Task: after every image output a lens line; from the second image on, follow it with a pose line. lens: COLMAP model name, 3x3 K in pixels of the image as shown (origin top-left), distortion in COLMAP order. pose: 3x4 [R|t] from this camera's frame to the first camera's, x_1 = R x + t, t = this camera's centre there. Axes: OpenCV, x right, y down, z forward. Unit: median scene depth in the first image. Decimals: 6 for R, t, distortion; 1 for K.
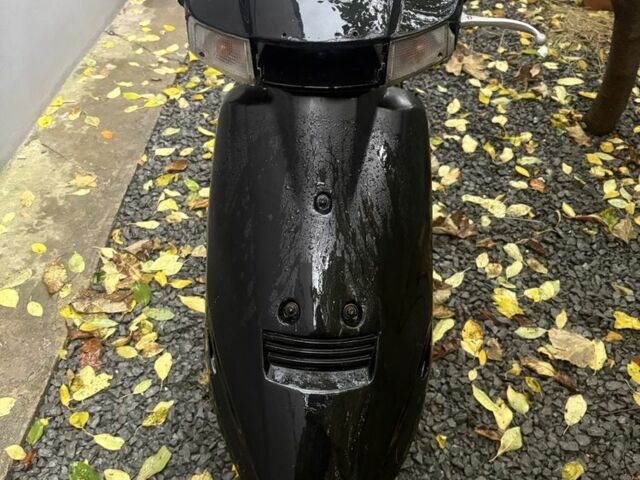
lens RADIAL K [[644.6, 0, 320.0], [0, 644.6, 240.0], [0, 0, 1]] dist [-0.006059, -0.014504]
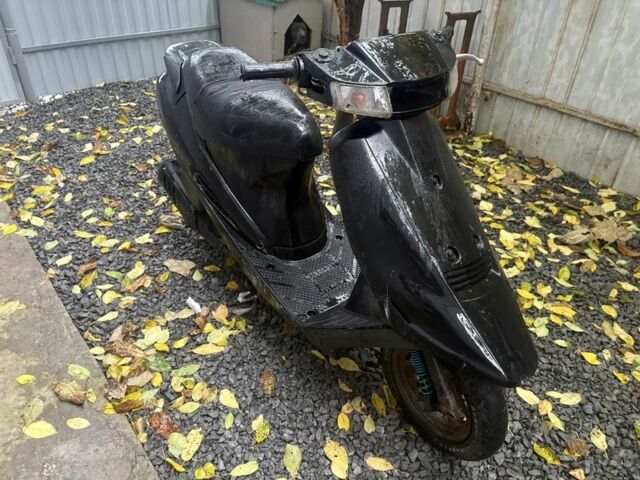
lens RADIAL K [[488.5, 0, 320.0], [0, 488.5, 240.0], [0, 0, 1]] dist [0.003686, -0.007172]
pose [[0.763781, -0.340787, 0.548181, -0.424202], [0.384560, 0.922335, 0.037580, -0.039301], [-0.518414, 0.182106, 0.835515, 0.081274]]
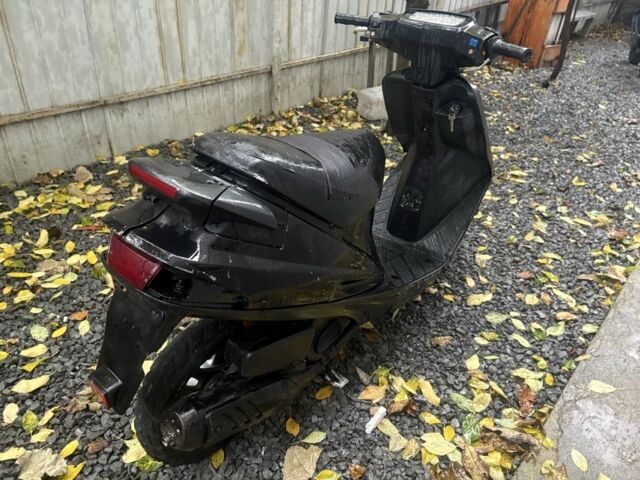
lens RADIAL K [[488.5, 0, 320.0], [0, 488.5, 240.0], [0, 0, 1]] dist [0.003686, -0.007172]
pose [[-0.772221, -0.362961, 0.521472, -0.359916], [0.367275, 0.414719, 0.832537, -0.721779], [-0.518443, 0.834426, -0.186949, 0.948672]]
